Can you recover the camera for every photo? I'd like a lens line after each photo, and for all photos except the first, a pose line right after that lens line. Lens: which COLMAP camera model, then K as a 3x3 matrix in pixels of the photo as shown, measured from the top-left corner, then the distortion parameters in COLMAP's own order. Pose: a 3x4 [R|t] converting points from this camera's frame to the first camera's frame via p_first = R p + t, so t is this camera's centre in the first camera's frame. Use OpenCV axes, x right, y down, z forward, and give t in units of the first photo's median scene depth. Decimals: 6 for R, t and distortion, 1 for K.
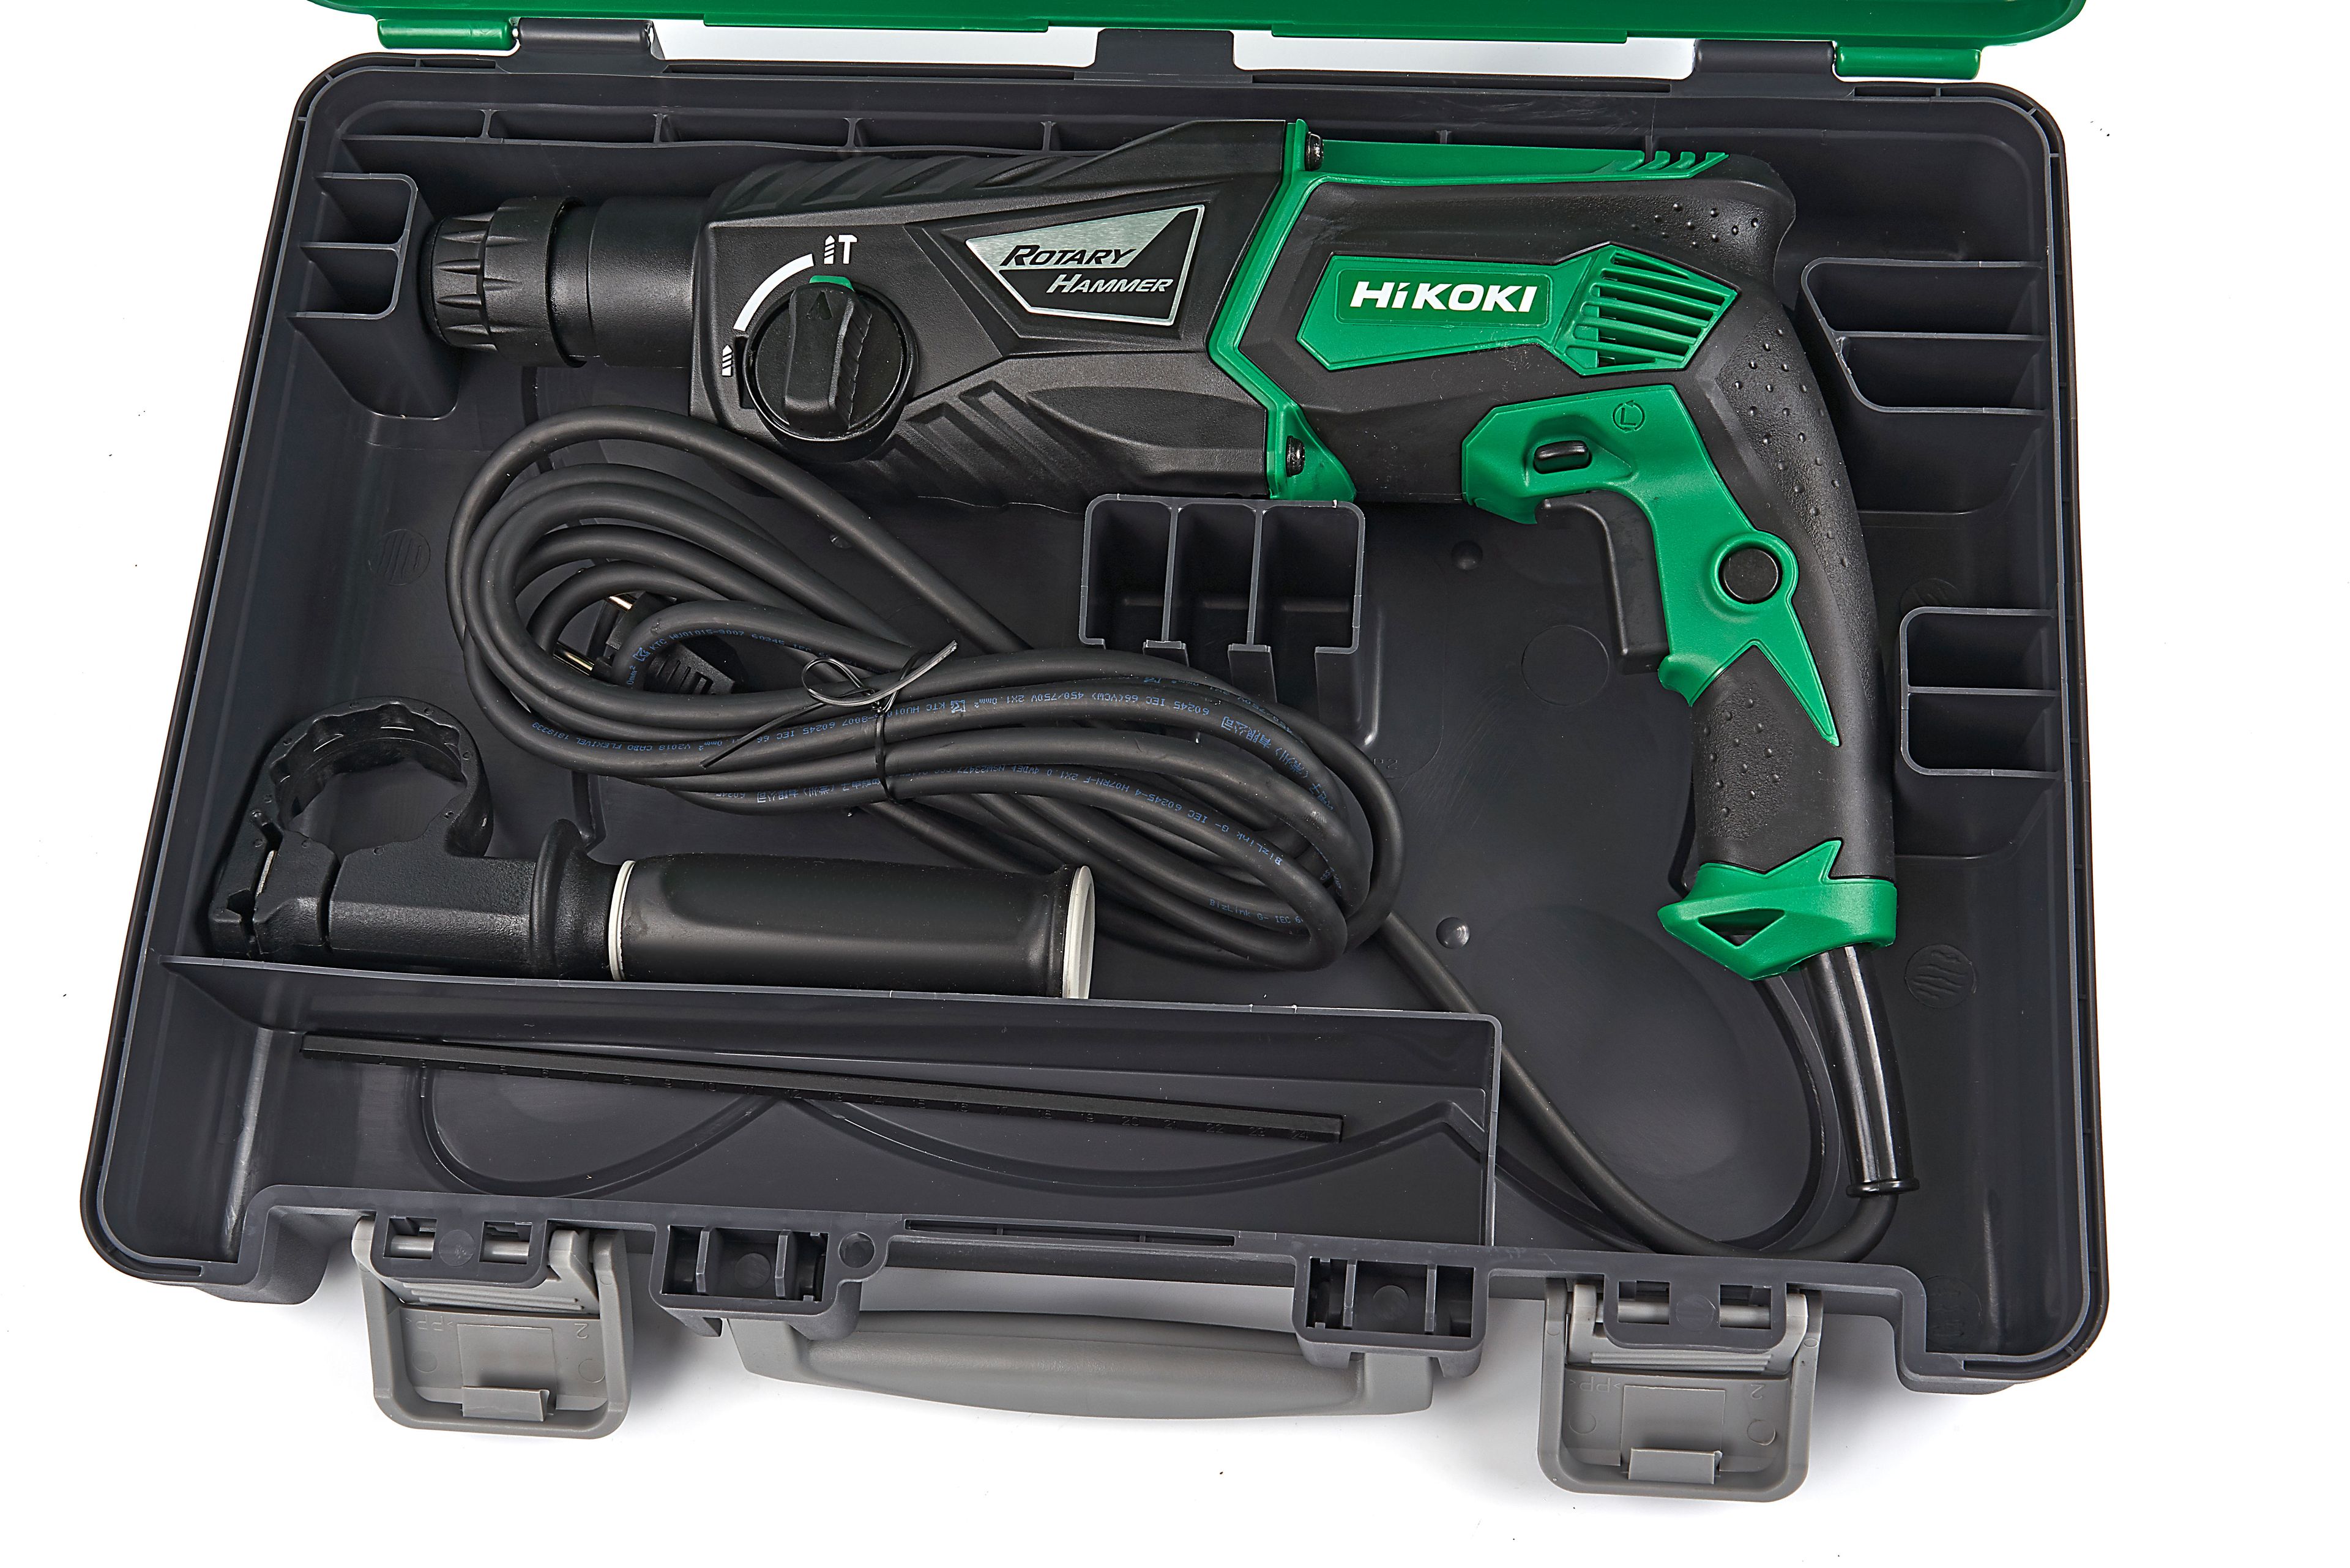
lens RADIAL K [[2998.2, 0, 1175.0], [0, 2998.2, 784.0], [0, 0, 1]] dist [-0.019288, -0.019361]
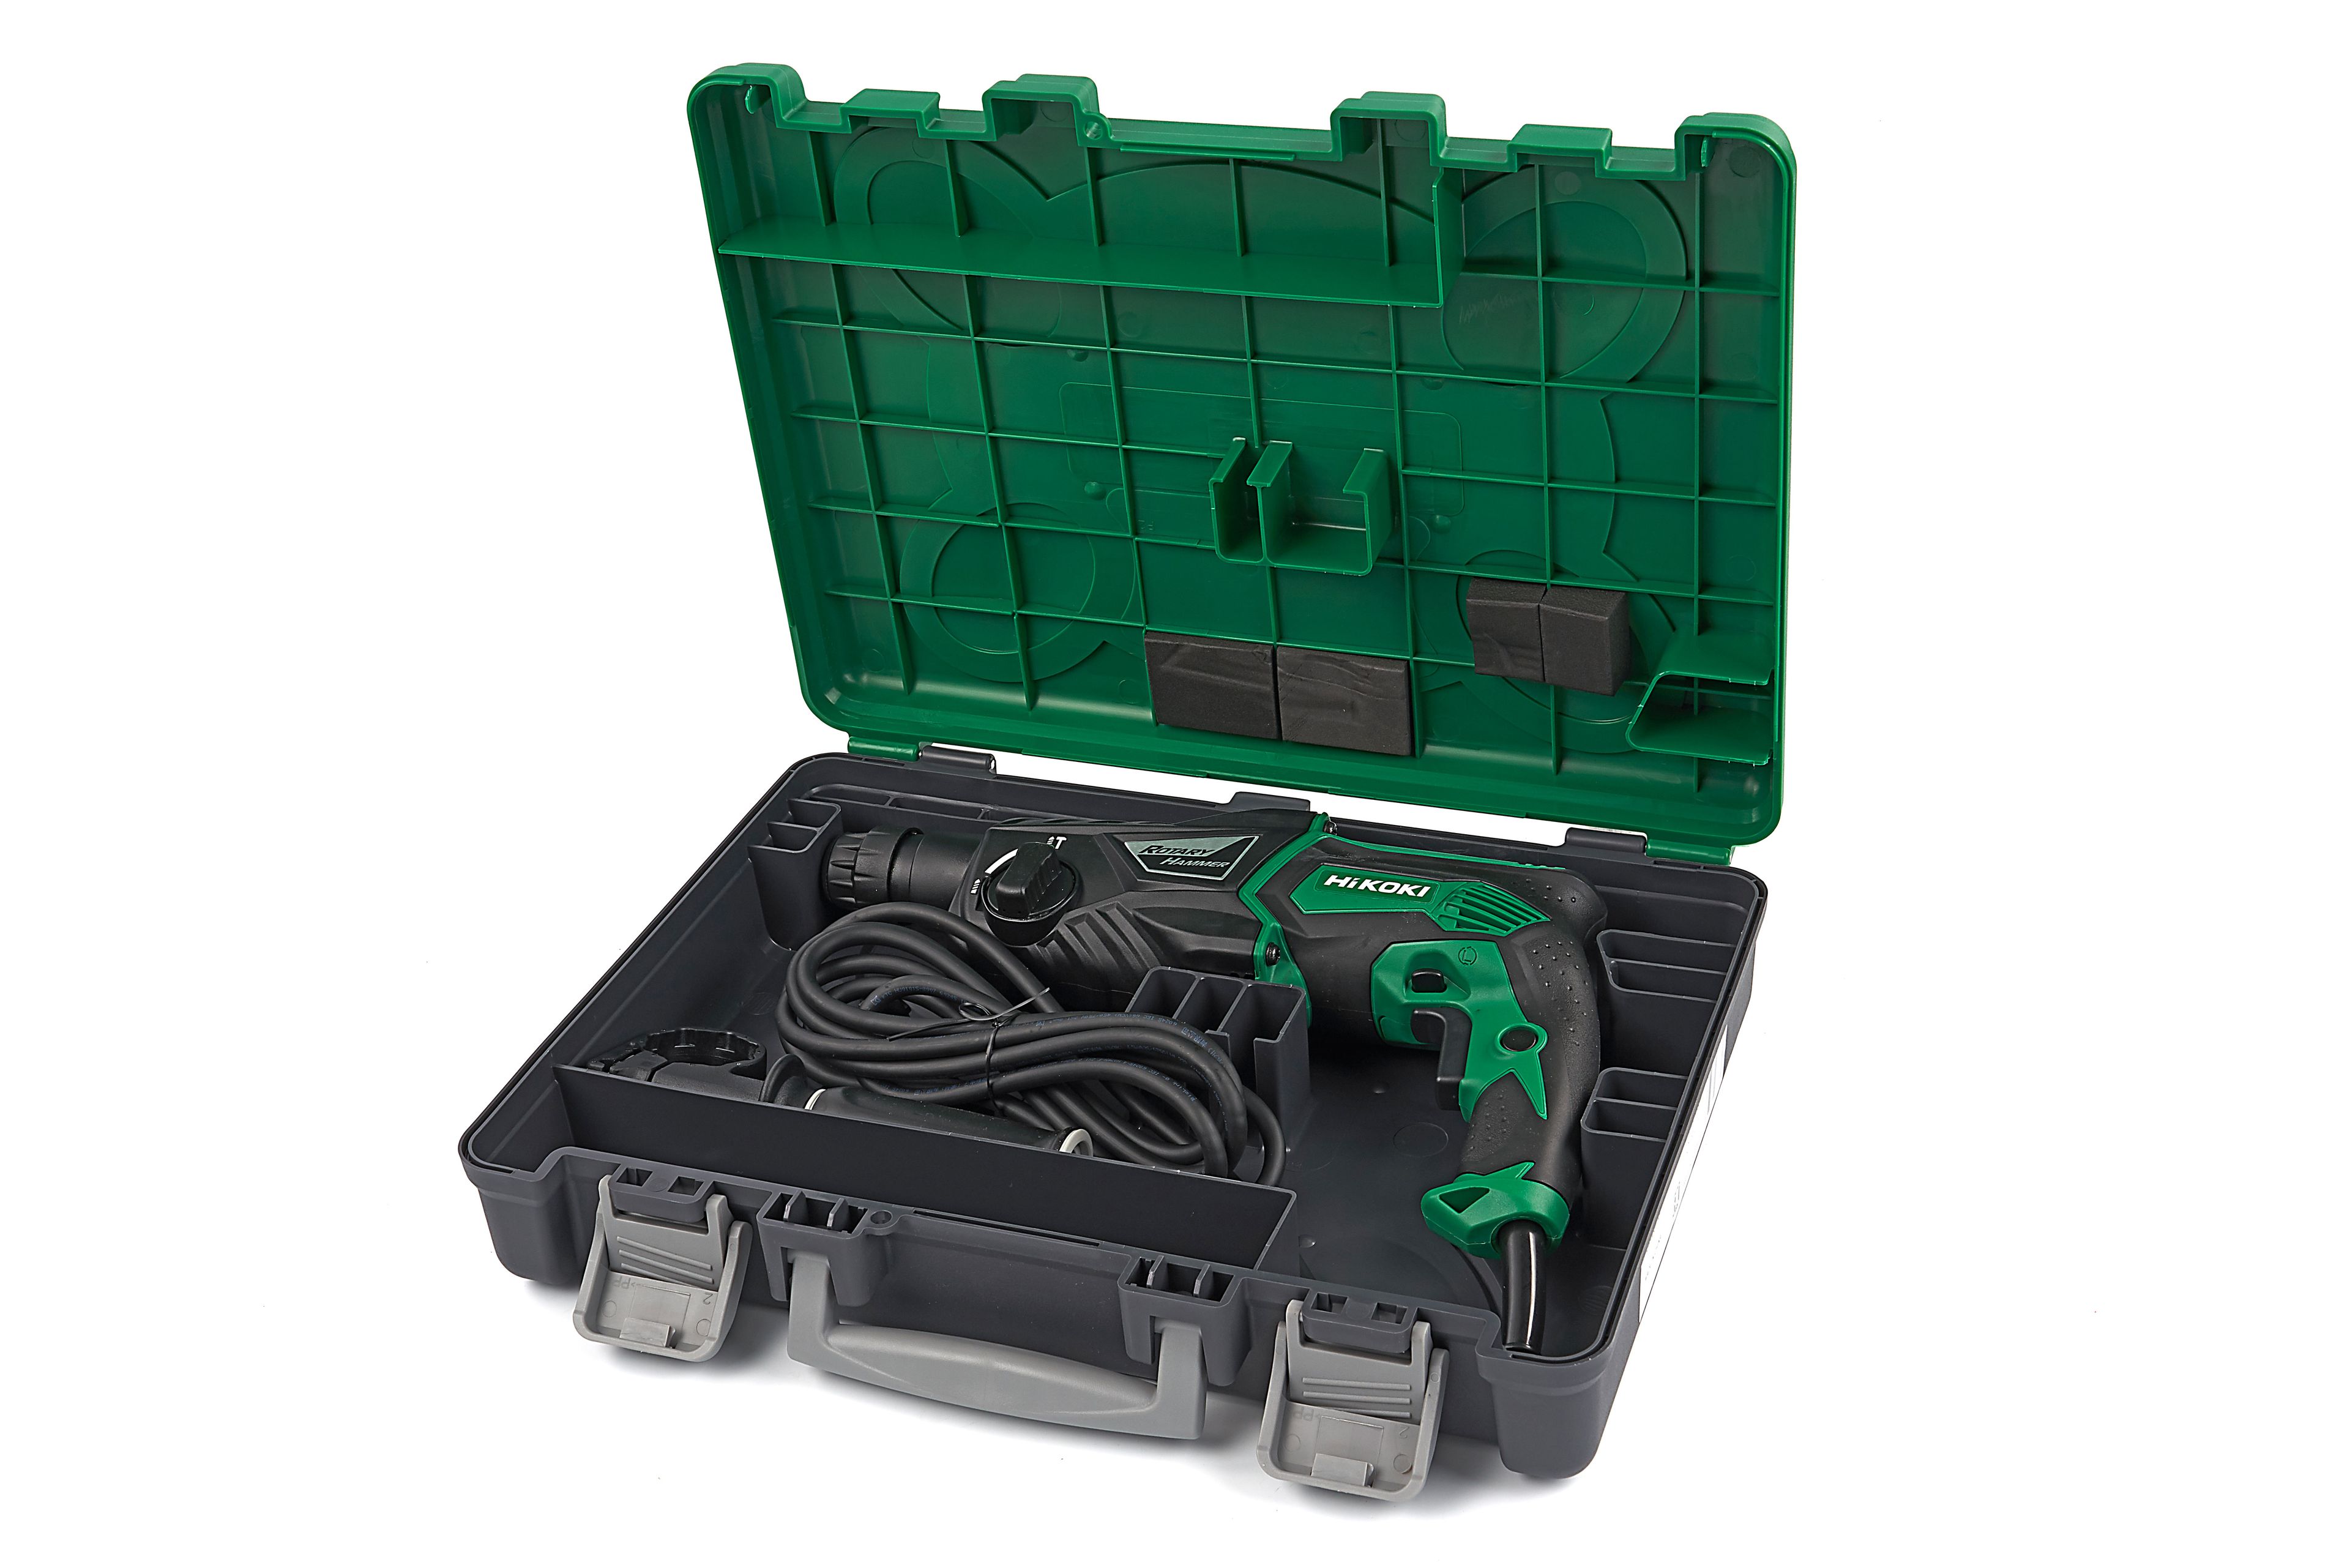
lens RADIAL K [[2998.2, 0, 1175.0], [0, 2998.2, 784.0], [0, 0, 1]] dist [-0.019288, -0.019361]
pose [[0.961728, 0.146172, -0.231759, 0.366294], [-0.256601, 0.777098, -0.574696, 0.806480], [0.096095, 0.612171, 0.784865, -0.396662]]
